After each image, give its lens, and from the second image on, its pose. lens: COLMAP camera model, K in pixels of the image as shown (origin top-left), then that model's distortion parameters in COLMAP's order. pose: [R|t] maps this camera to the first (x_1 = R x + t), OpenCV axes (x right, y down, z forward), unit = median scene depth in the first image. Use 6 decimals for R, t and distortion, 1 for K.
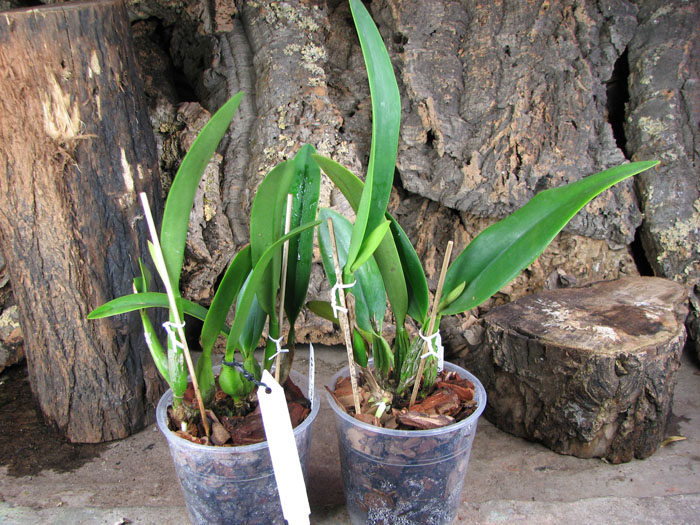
lens RADIAL K [[763.4, 0, 332.3], [0, 763.4, 287.8], [0, 0, 1]] dist [-0.123794, 0.000000]
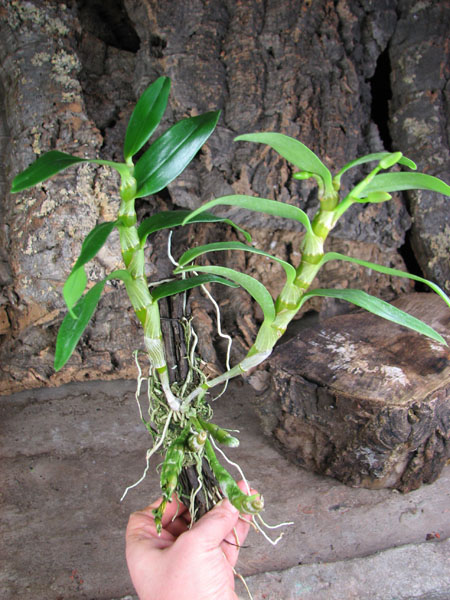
lens RADIAL K [[654.3, 0, 235.0], [0, 654.3, 311.4], [0, 0, 1]] dist [-0.123794, 0.000000]
pose [[0.980927, -0.093908, 0.170187, 0.018594], [0.067432, 0.985583, 0.155175, -0.126645], [-0.182305, -0.140739, 0.973117, 0.171588]]
